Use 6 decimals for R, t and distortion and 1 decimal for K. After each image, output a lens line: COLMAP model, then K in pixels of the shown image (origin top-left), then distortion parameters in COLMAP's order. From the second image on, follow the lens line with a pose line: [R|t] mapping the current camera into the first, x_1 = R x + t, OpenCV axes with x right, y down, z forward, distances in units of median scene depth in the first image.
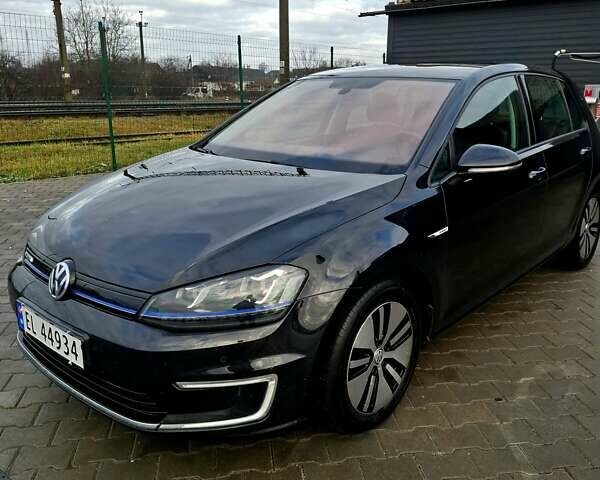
lens RADIAL K [[558.7, 0, 299.8], [0, 558.7, 244.3], [0, 0, 1]] dist [0.025952, 0.000000]
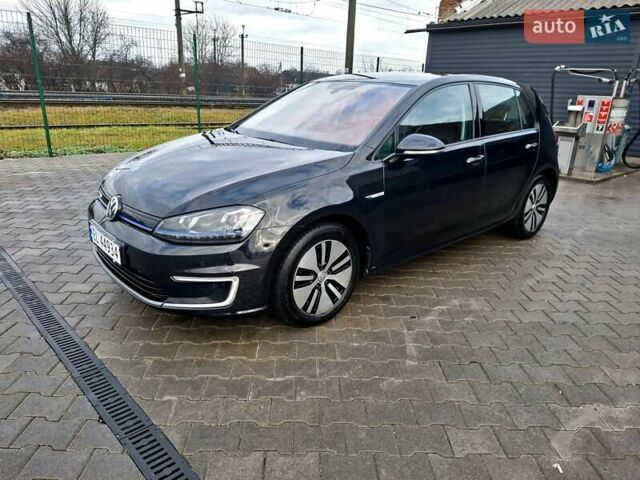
lens RADIAL K [[448.2, 0, 310.3], [0, 448.2, 237.6], [0, 0, 1]] dist [0.039918, -0.035371]
pose [[0.991307, 0.071460, -0.110469, 0.214578], [-0.066539, 0.996647, 0.047608, 0.042159], [0.113501, -0.039843, 0.992739, -0.140467]]
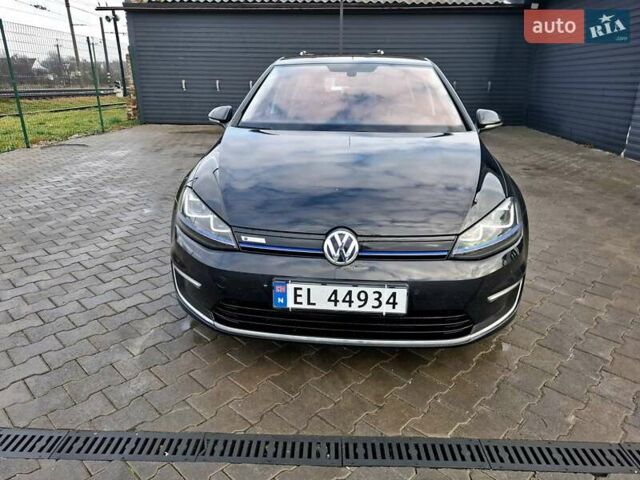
lens RADIAL K [[448.2, 0, 313.9], [0, 448.2, 241.1], [0, 0, 1]] dist [0.039918, -0.035371]
pose [[0.801110, -0.194553, 0.566014, -0.827982], [0.155908, 0.980879, 0.116487, -0.048855], [-0.577855, -0.005073, 0.816124, 0.284080]]
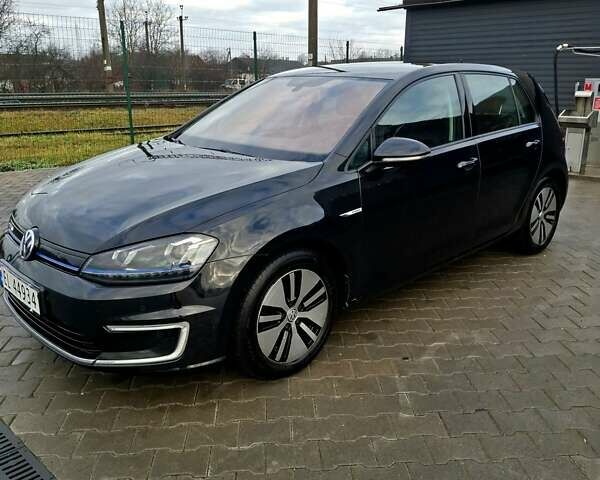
lens RADIAL K [[558.7, 0, 300.9], [0, 558.7, 232.6], [0, 0, 1]] dist [0.025952, 0.000000]
pose [[0.997528, 0.018001, -0.067925, 0.219349], [-0.018291, 0.999826, -0.003656, 0.027335], [0.067847, 0.004890, 0.997684, -0.164094]]
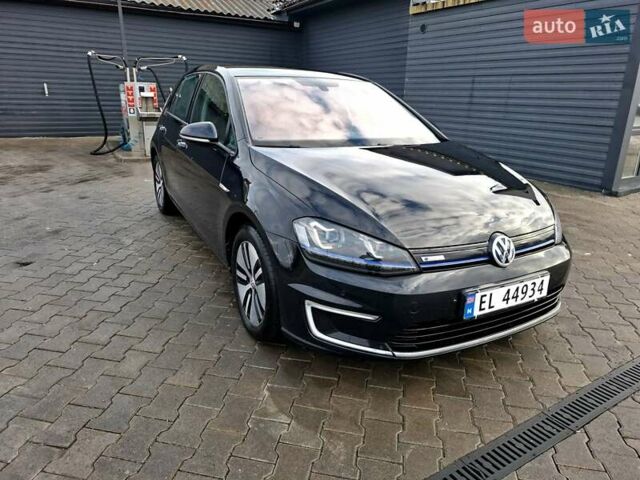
lens RADIAL K [[448.2, 0, 314.5], [0, 448.2, 236.7], [0, 0, 1]] dist [0.039918, -0.035371]
pose [[0.333943, -0.279551, 0.900185, -1.227537], [0.227460, 0.950686, 0.210852, -0.222734], [-0.914737, 0.134344, 0.381062, 0.865478]]
